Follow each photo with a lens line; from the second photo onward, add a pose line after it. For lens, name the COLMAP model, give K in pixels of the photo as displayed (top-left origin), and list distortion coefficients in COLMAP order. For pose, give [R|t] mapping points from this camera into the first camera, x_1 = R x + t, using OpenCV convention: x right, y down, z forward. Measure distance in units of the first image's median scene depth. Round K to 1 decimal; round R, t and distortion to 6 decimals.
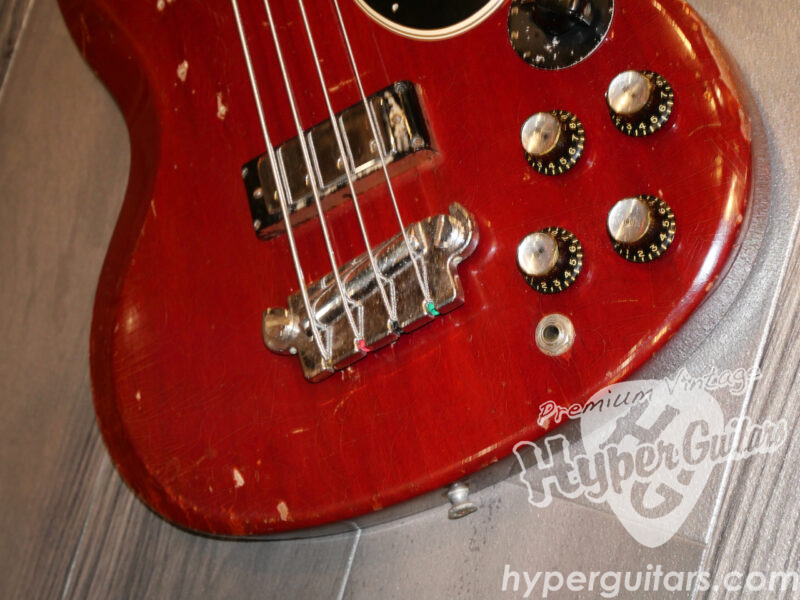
lens RADIAL K [[1498.8, 0, 399.0], [0, 1498.8, 296.8], [0, 0, 1]] dist [-0.019989, 0.000000]
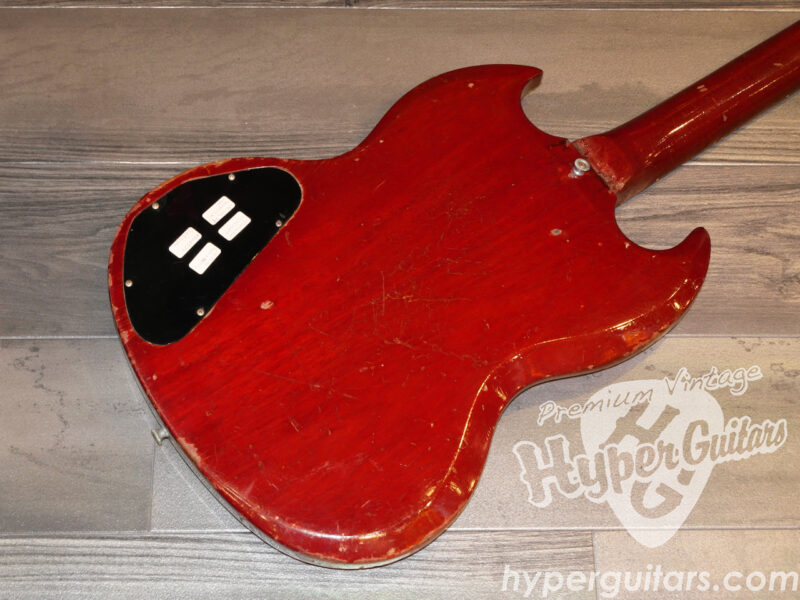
lens RADIAL K [[1498.8, 0, 404.2], [0, 1498.8, 300.4], [0, 0, 1]] dist [-0.019989, 0.000000]
pose [[0.280886, 0.952072, 0.121086, -0.188635], [-0.959269, 0.274551, 0.066513, -0.313877], [0.030081, -0.134837, 0.990411, -0.734664]]
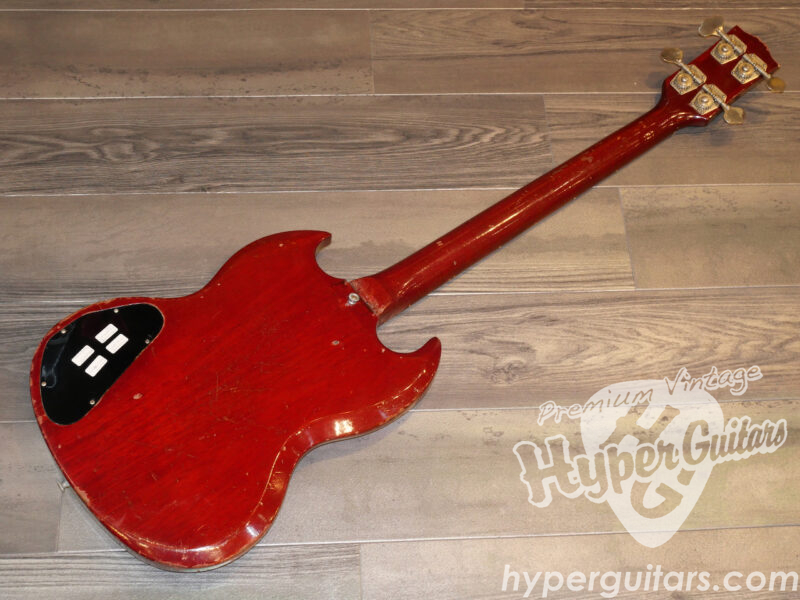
lens RADIAL K [[1236.7, 0, 401.1], [0, 1236.7, 300.6], [0, 0, 1]] dist [0.002552, 0.000000]
pose [[0.299518, 0.952339, 0.057789, -0.162120], [-0.954014, 0.299711, 0.005507, -0.539459], [-0.012076, -0.056781, 0.998314, -1.145373]]
